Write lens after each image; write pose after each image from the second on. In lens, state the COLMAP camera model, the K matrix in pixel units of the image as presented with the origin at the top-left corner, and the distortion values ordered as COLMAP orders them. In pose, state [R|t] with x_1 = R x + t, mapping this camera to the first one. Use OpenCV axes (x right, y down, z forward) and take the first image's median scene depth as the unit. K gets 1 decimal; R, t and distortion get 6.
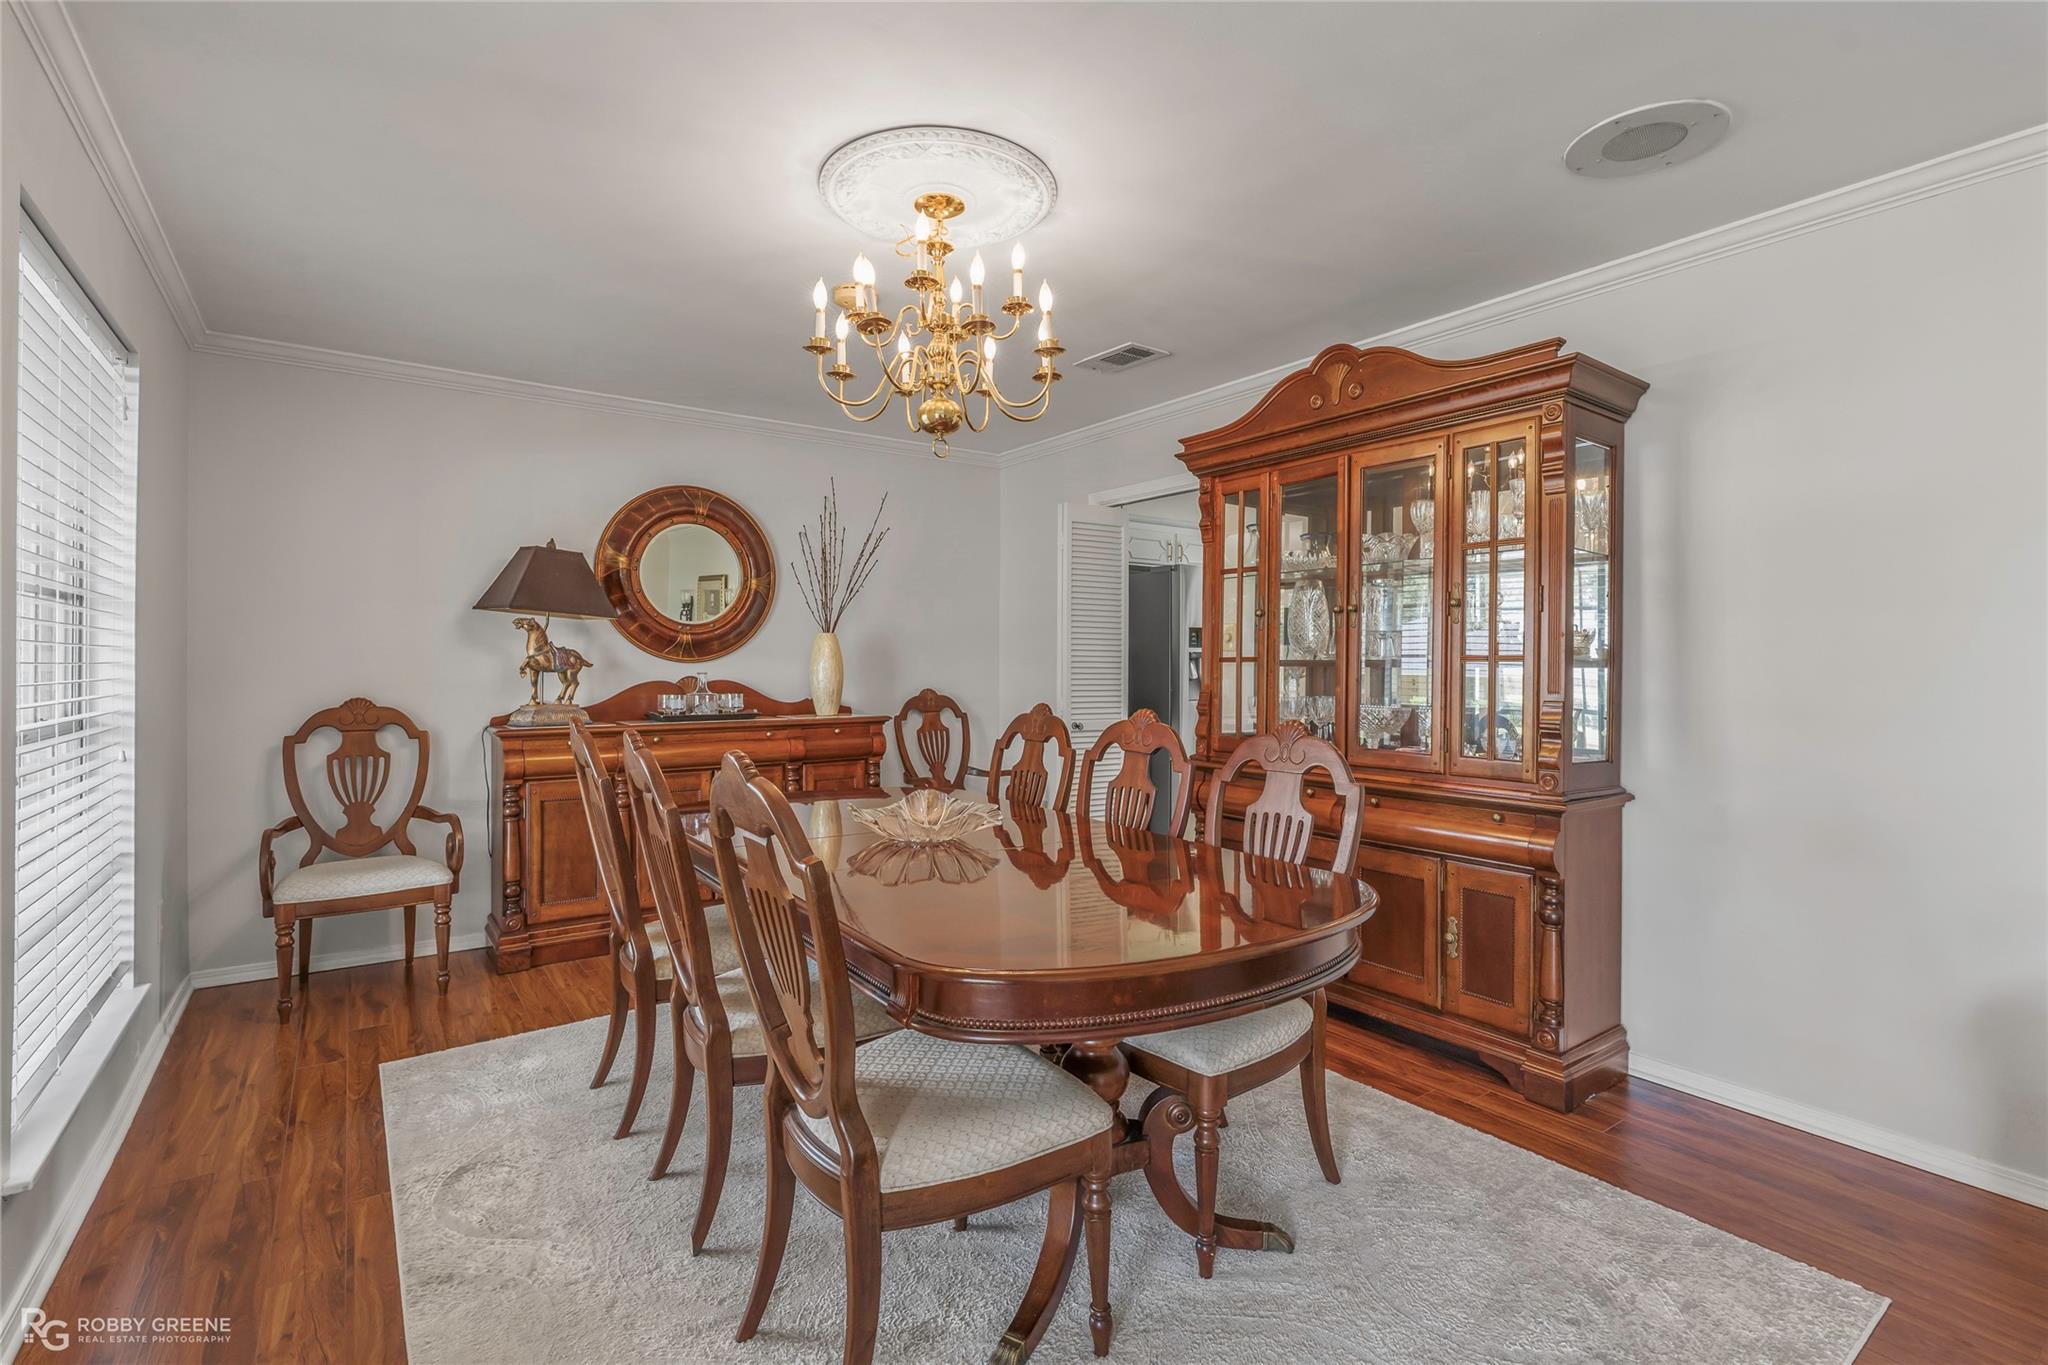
lens RADIAL K [[958.1, 0, 1024.3], [0, 958.1, 663.5], [0, 0, 1]] dist [0.000295, 0.000602]
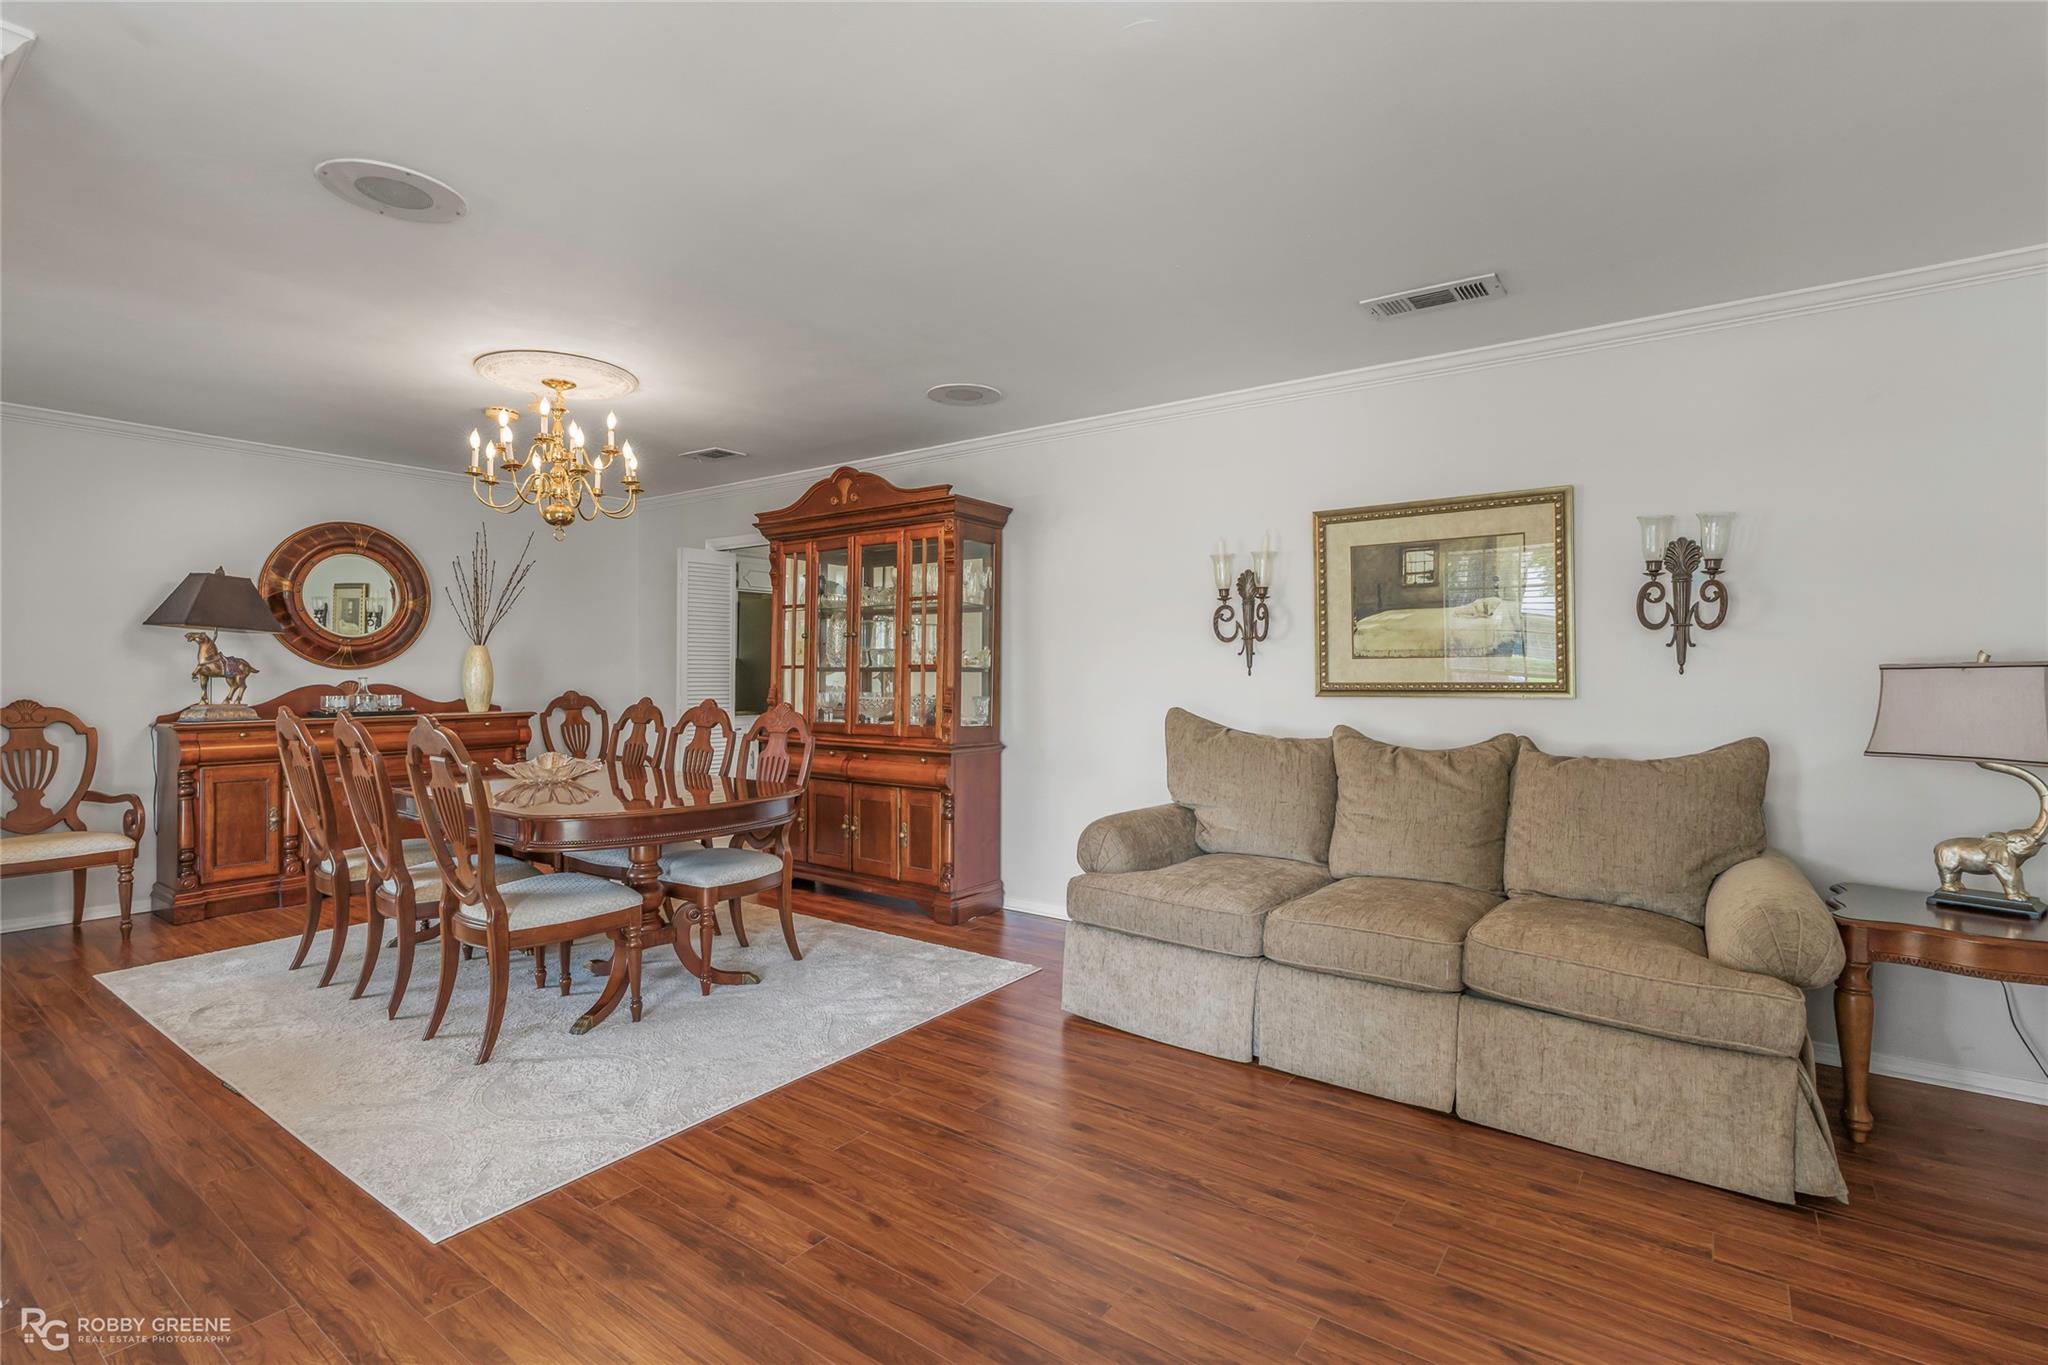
lens RADIAL K [[958.1, 0, 1024.3], [0, 958.1, 663.5], [0, 0, 1]] dist [0.000295, 0.000602]
pose [[0.950607, 0.001145, 0.310394, 0.098477], [0.001006, 0.999977, -0.006769, 0.000838], [-0.310394, 0.006747, 0.950584, -0.486065]]
